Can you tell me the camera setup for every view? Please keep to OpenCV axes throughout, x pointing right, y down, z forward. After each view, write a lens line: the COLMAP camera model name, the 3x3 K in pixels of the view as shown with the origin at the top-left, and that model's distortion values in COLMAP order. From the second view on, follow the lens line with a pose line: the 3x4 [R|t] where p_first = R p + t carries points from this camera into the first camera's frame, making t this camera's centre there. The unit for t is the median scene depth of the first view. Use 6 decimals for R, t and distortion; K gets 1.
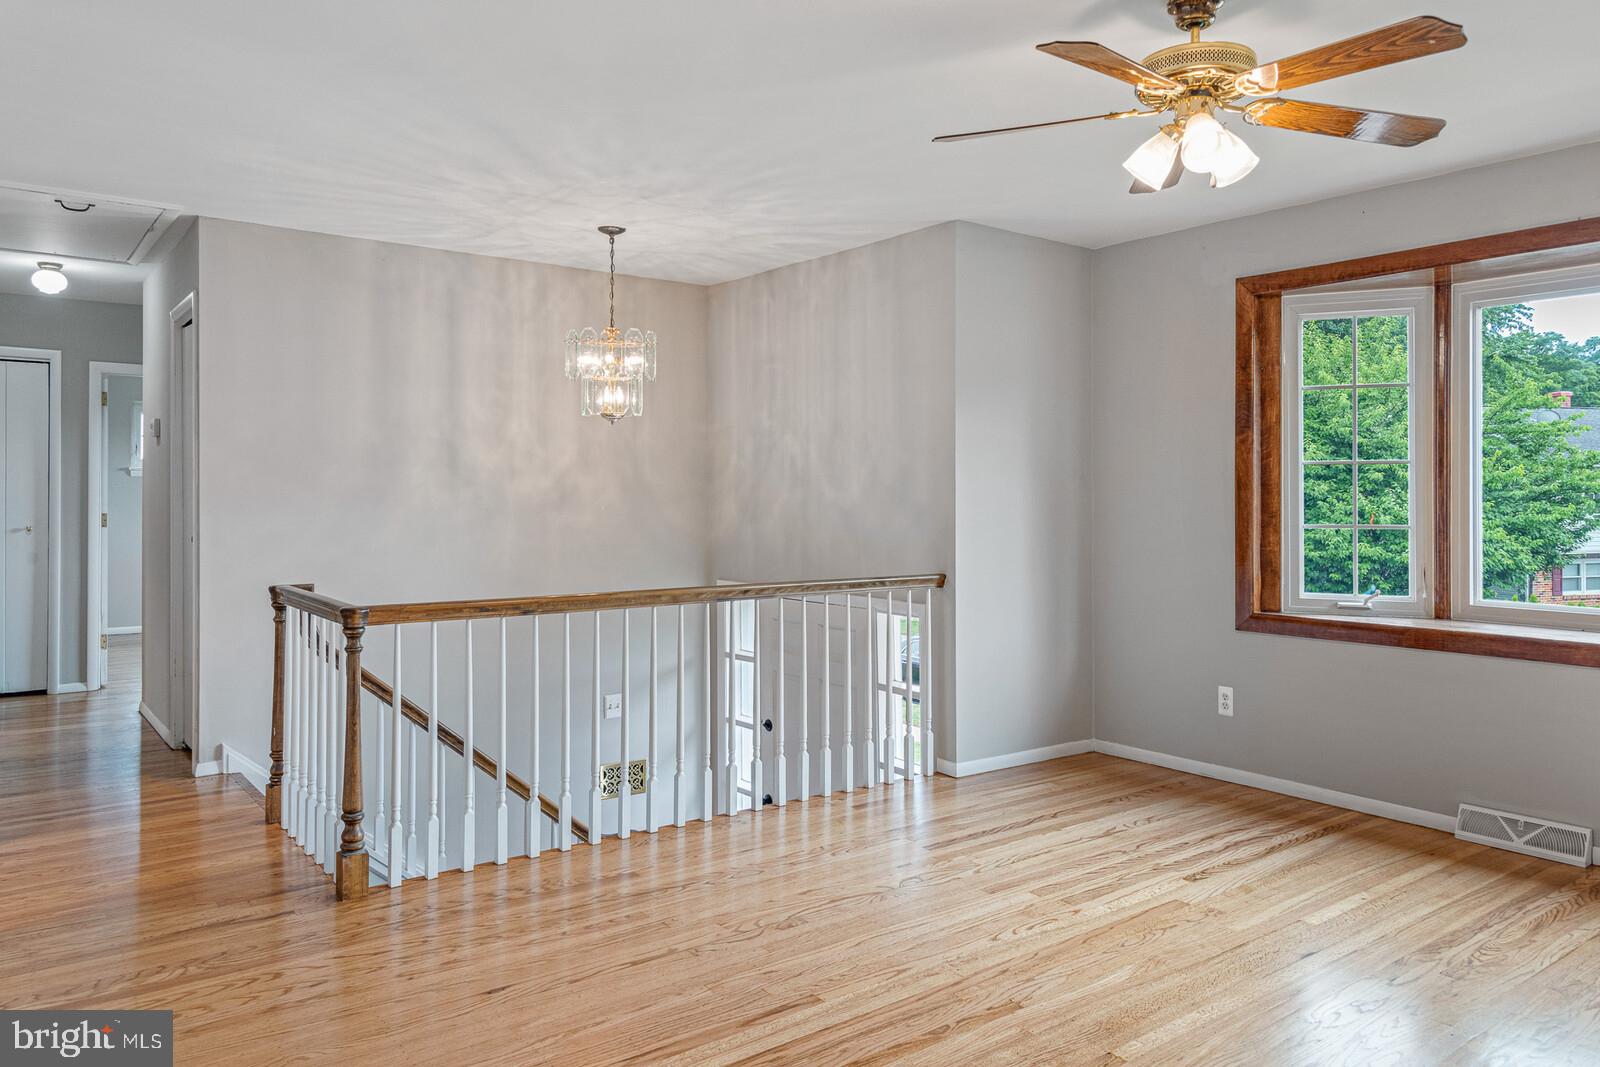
lens RADIAL K [[1117.5, 0, 798.6], [0, 1117.5, 486.0], [0, 0, 1]] dist [-0.002465, -0.001926]
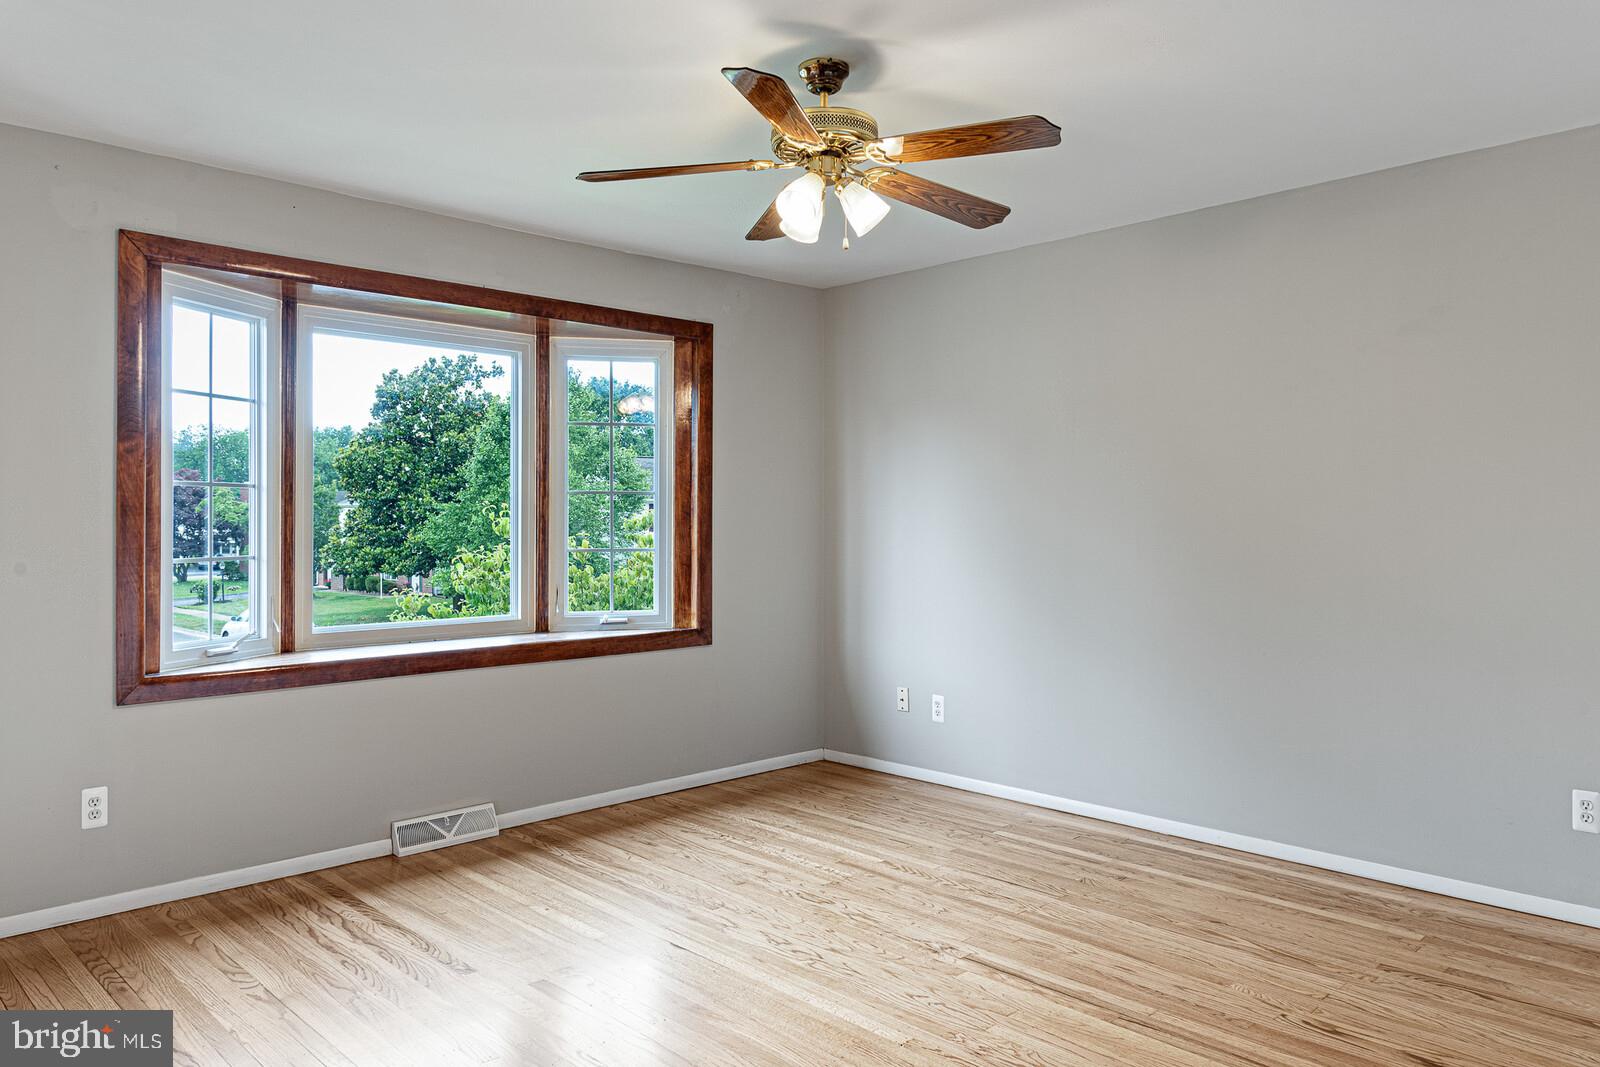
lens RADIAL K [[1111.6, 0, 800.0], [0, 1111.6, 533.5], [0, 0, 1]] dist [0.033888, -0.042237]
pose [[-0.121828, -0.010239, 0.992498, -0.489795], [-0.000929, 0.999948, 0.010202, 0.009143], [-0.992551, 0.000321, -0.121831, 0.798106]]
